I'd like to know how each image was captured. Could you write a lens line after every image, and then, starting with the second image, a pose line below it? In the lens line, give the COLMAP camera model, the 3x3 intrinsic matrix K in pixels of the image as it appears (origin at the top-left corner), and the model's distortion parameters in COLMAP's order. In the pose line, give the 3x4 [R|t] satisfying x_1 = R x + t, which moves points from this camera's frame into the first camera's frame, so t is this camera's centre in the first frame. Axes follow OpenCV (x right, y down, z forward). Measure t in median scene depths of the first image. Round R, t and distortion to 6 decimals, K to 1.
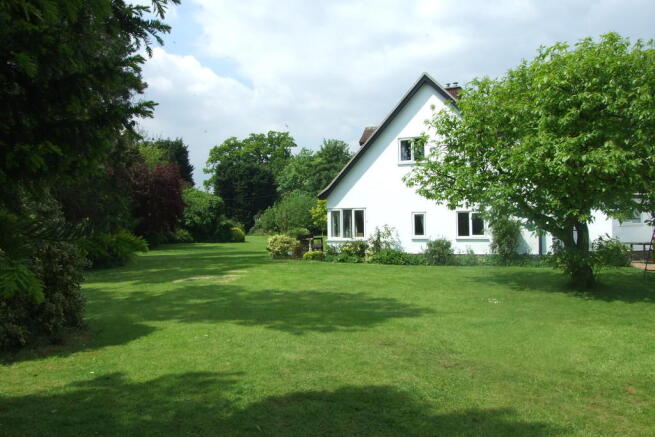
lens RADIAL K [[560.0, 0, 327.4], [0, 560.0, 218.1], [0, 0, 1]] dist [-0.010694, -0.000822]
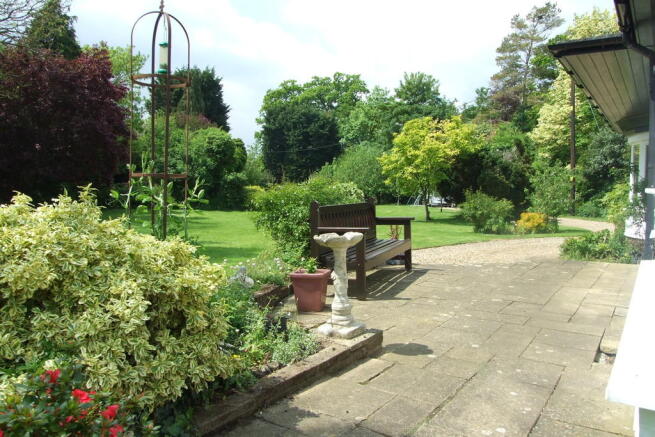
lens RADIAL K [[560.0, 0, 326.6], [0, 560.0, 216.8], [0, 0, 1]] dist [-0.010694, -0.000822]
pose [[0.990743, 0.039607, -0.129845, -0.004368], [-0.032194, 0.997756, 0.058703, 0.006614], [0.131879, -0.053979, 0.989795, 0.228224]]
